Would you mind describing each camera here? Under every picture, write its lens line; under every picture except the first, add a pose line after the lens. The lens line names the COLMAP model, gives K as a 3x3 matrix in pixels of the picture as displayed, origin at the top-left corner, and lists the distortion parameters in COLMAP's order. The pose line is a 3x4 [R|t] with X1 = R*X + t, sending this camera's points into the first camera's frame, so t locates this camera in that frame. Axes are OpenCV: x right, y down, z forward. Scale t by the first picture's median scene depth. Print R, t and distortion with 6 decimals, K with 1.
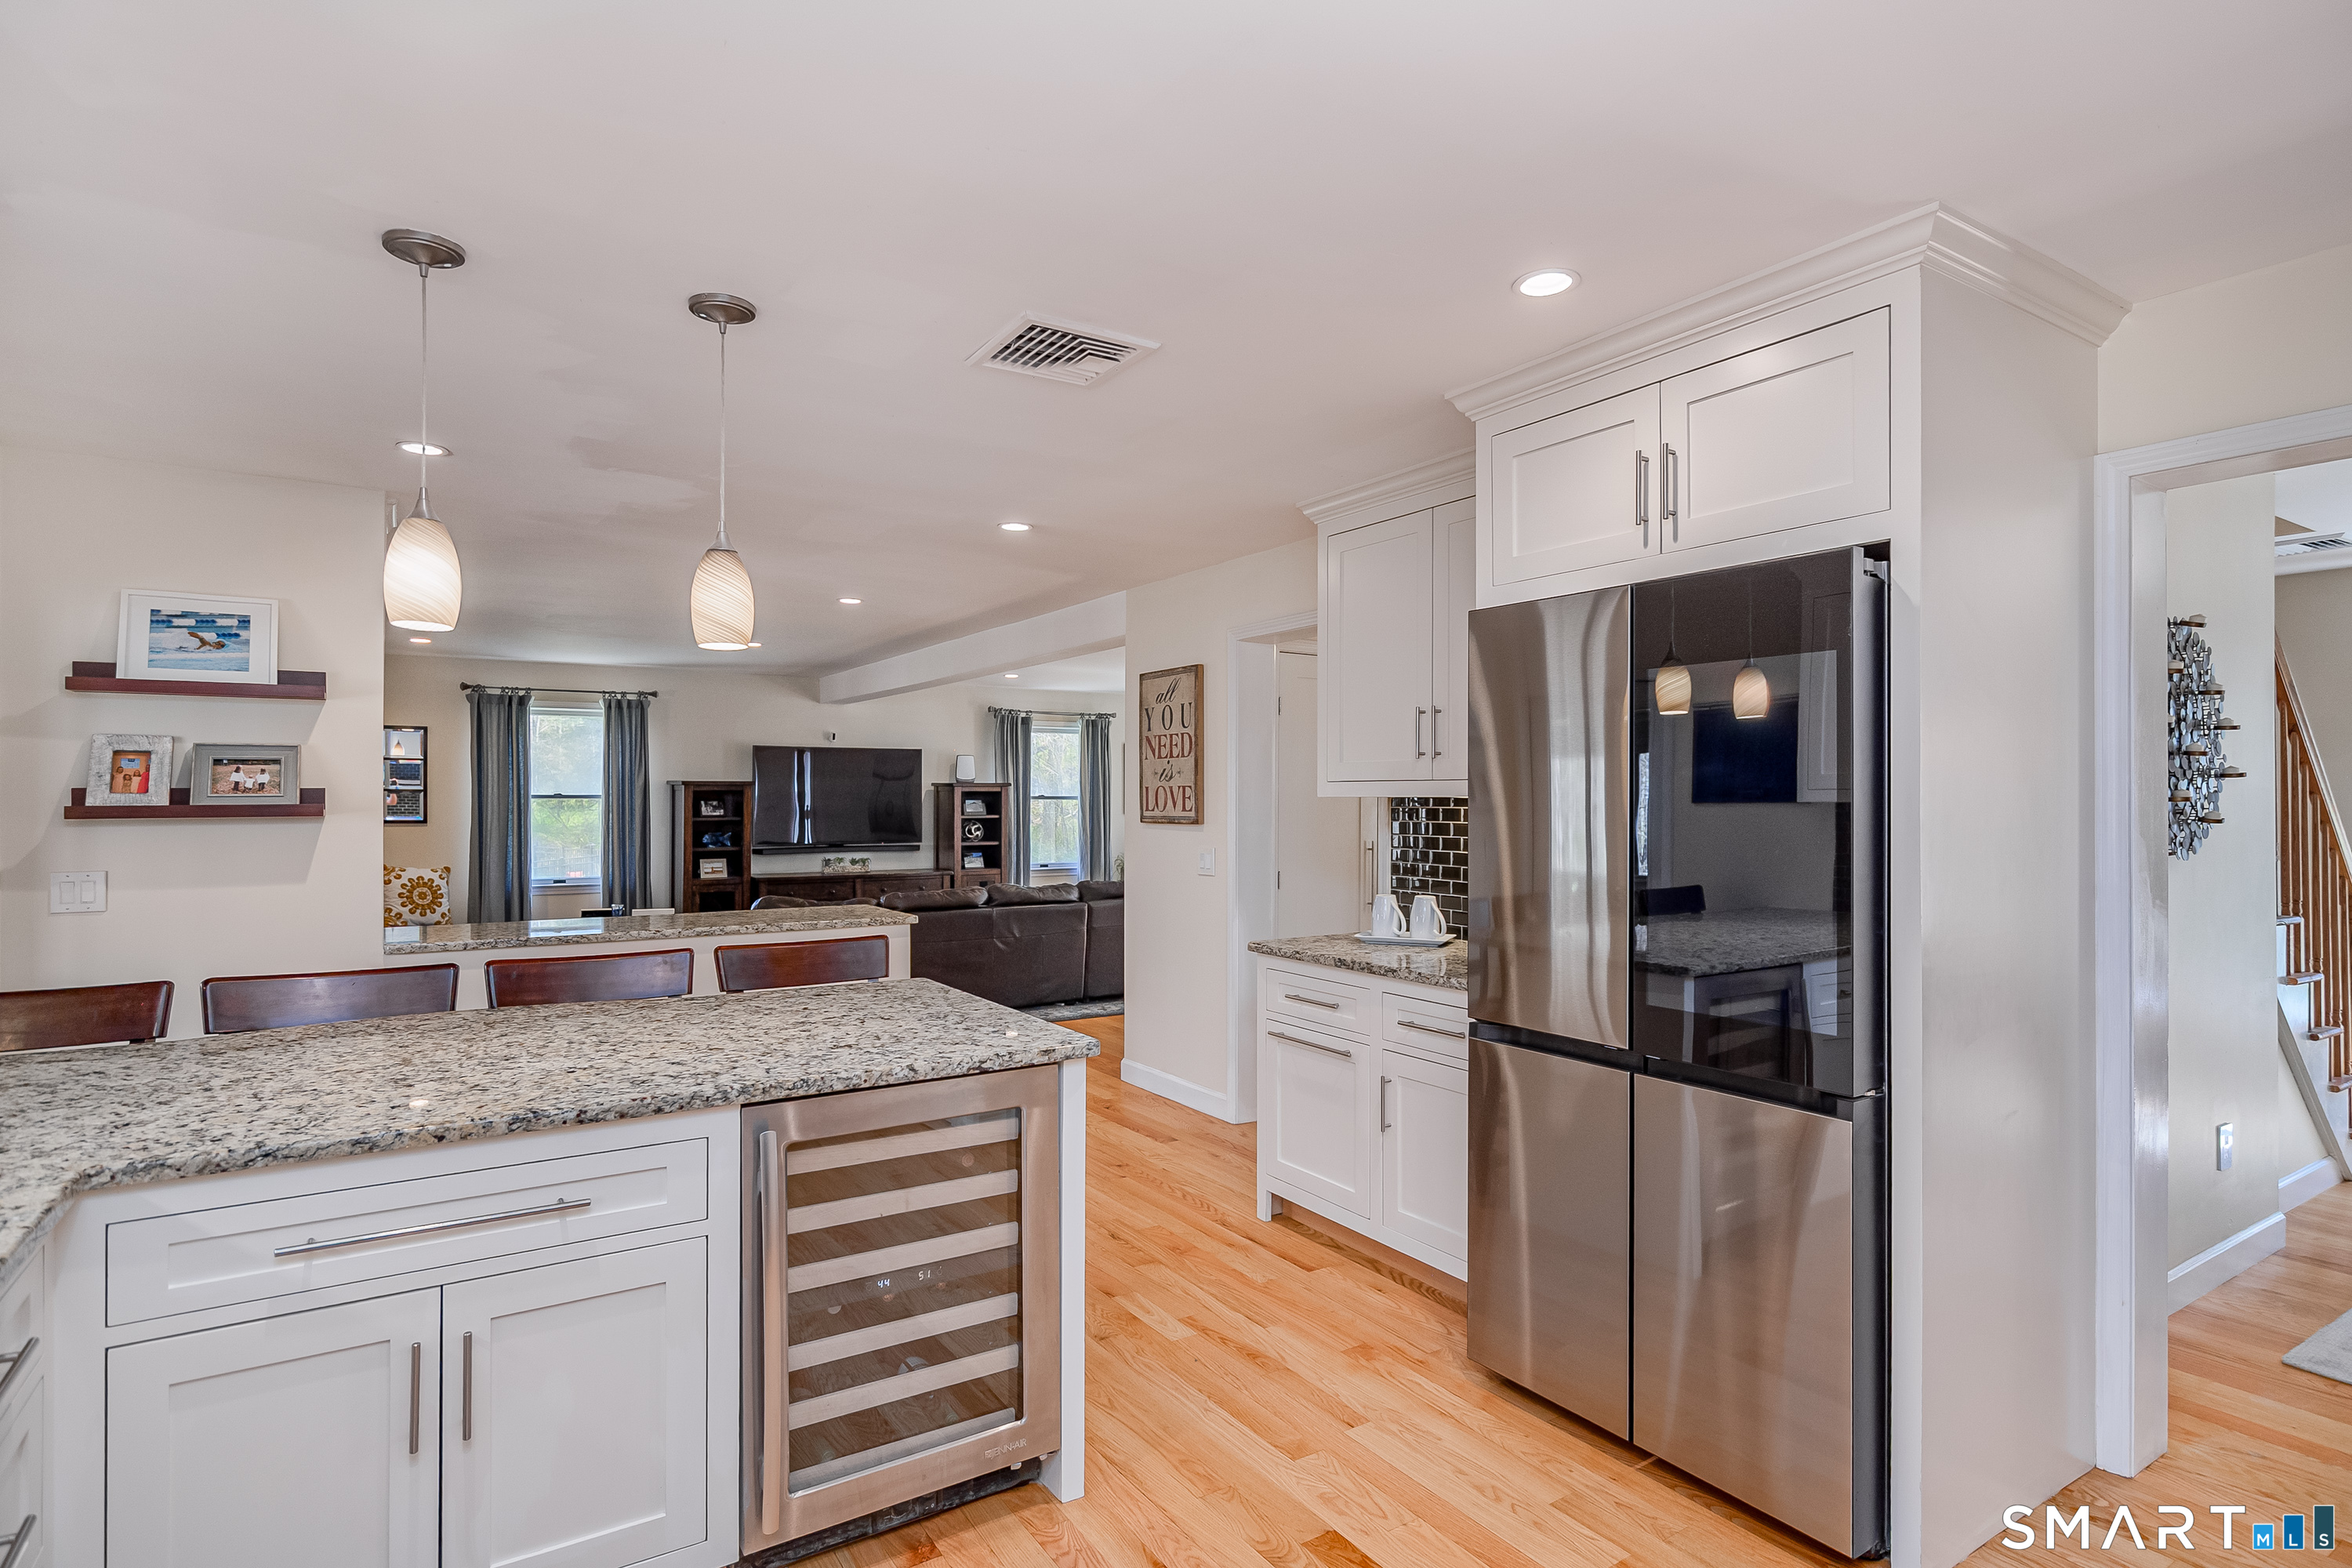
lens RADIAL K [[1194.8, 0, 1172.6], [0, 1194.8, 793.2], [0, 0, 1]] dist [-0.001327, 0.000366]
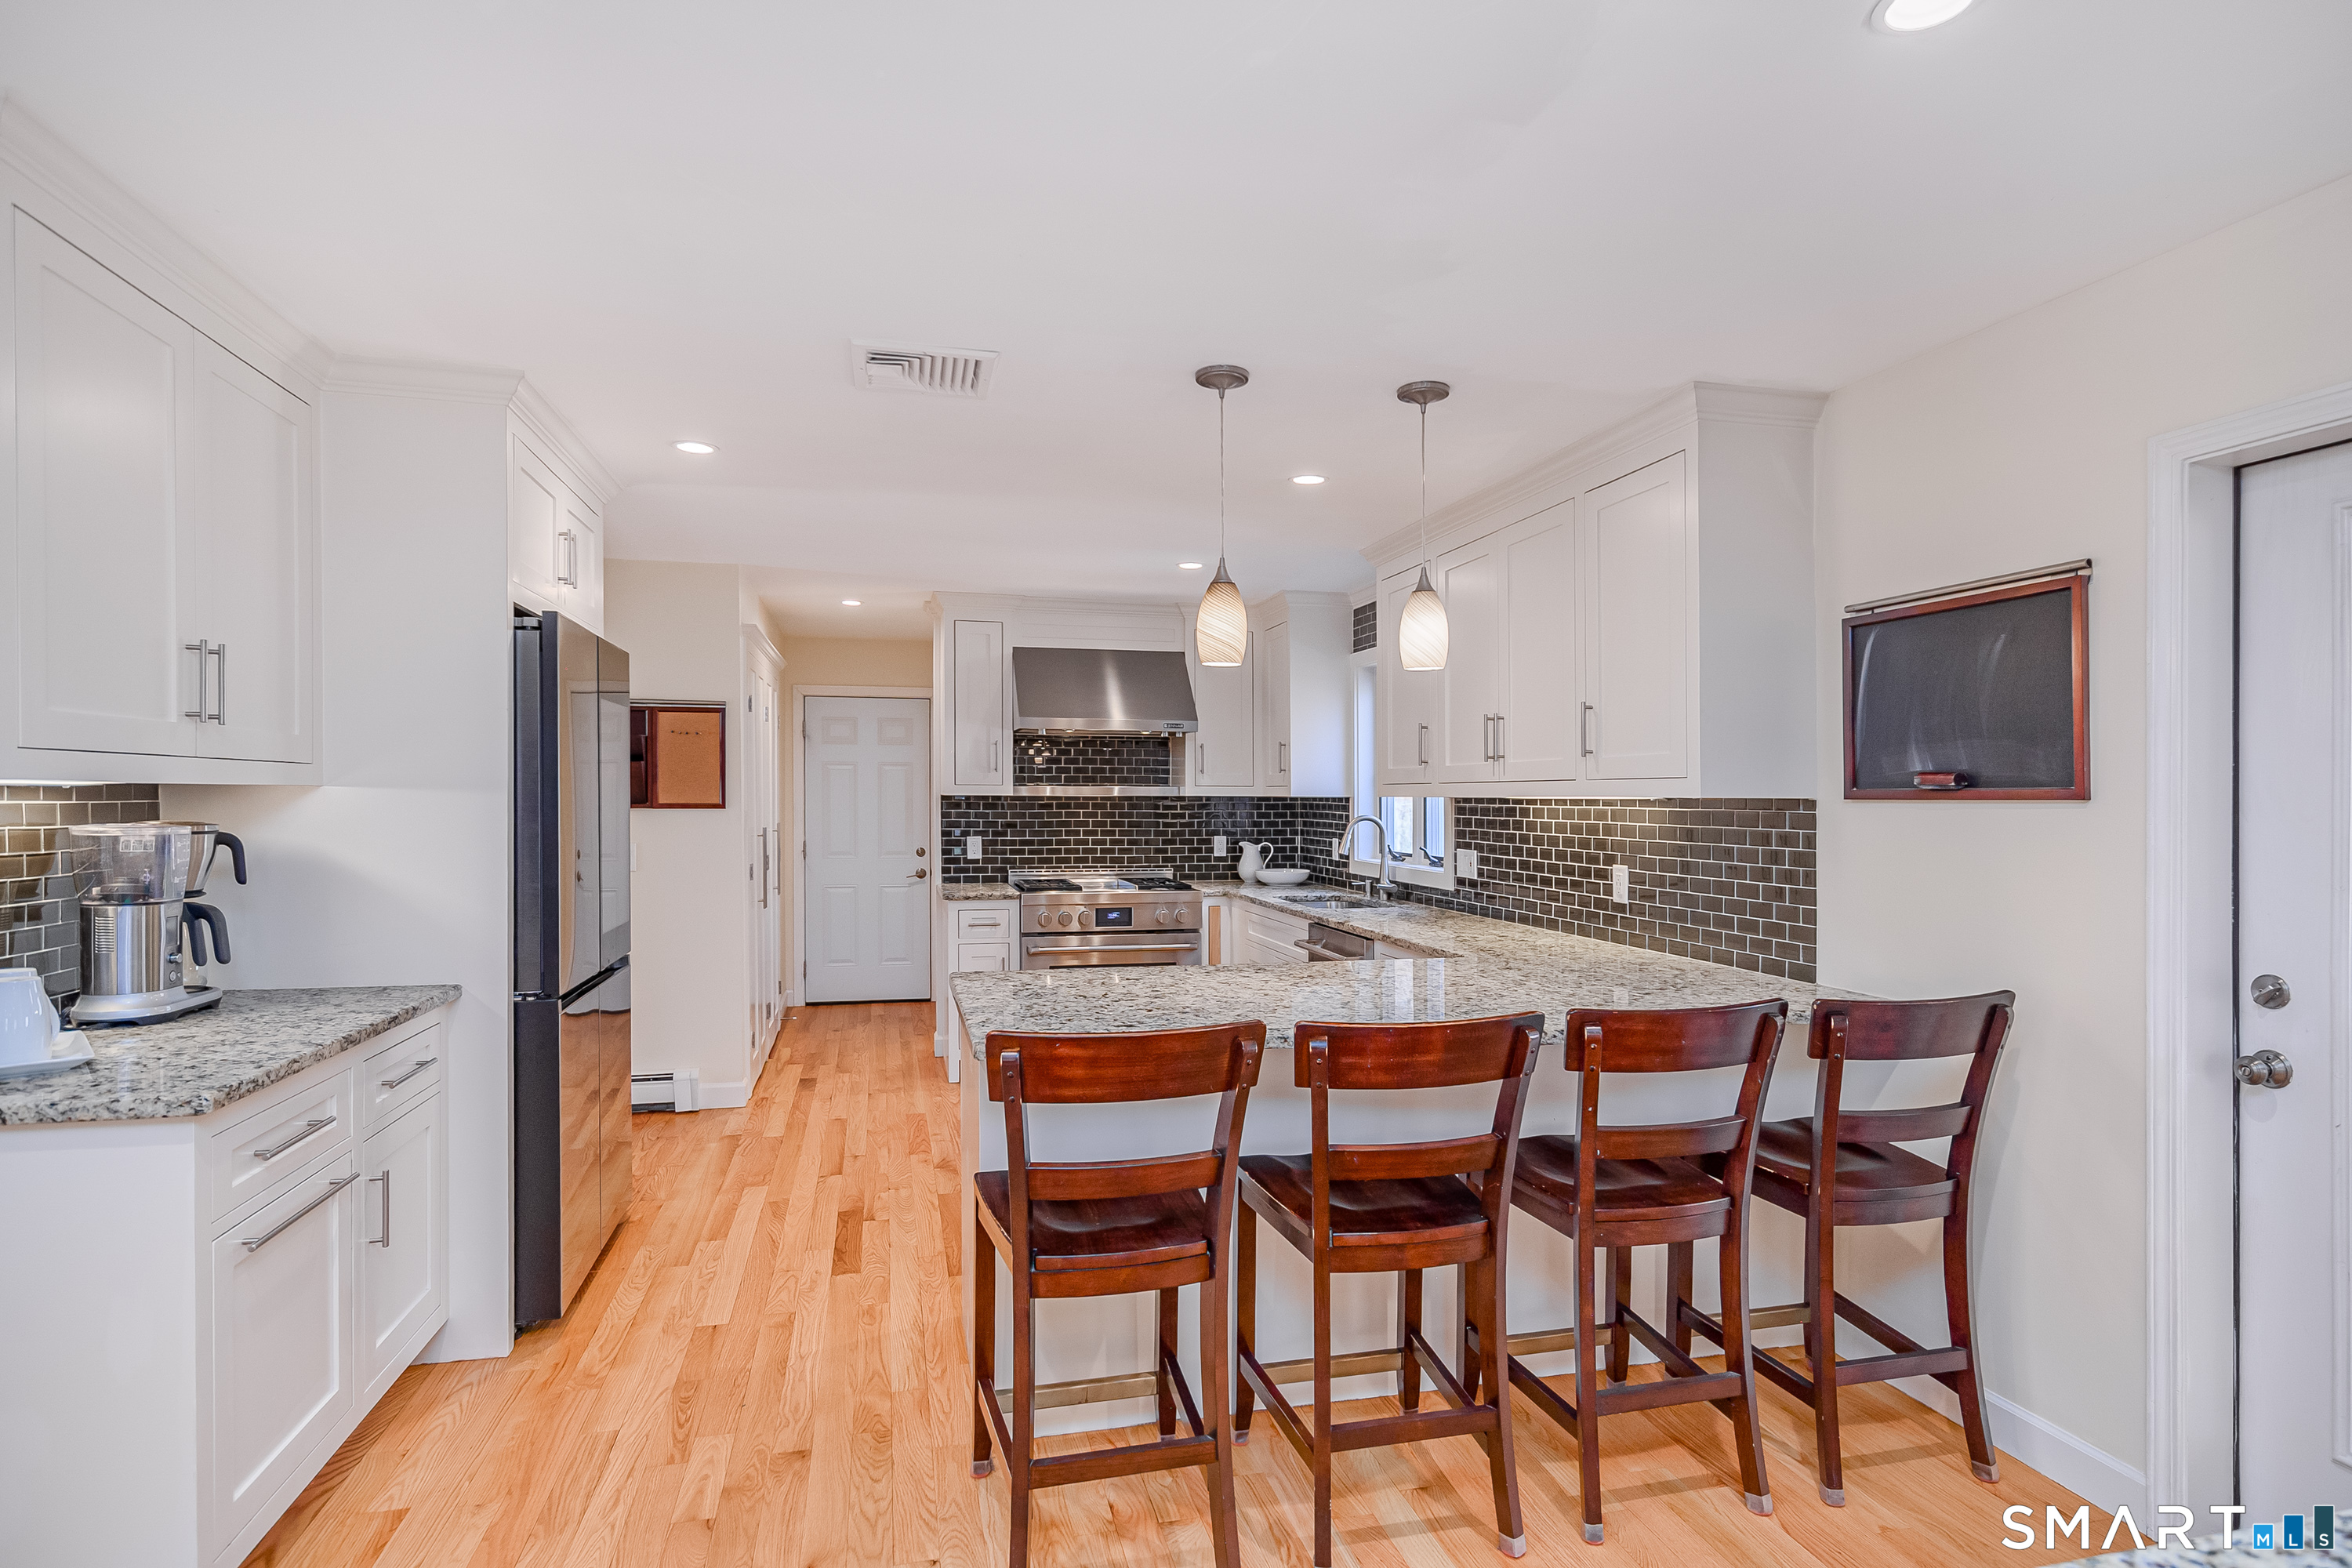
lens RADIAL K [[1194.8, 0, 1175.7], [0, 1194.8, 795.3], [0, 0, 1]] dist [-0.001327, 0.000366]
pose [[-0.945577, -0.005961, 0.325345, -0.306047], [-0.007481, 0.999966, -0.003423, 0.004886], [-0.325314, -0.005670, -0.945589, 0.917997]]
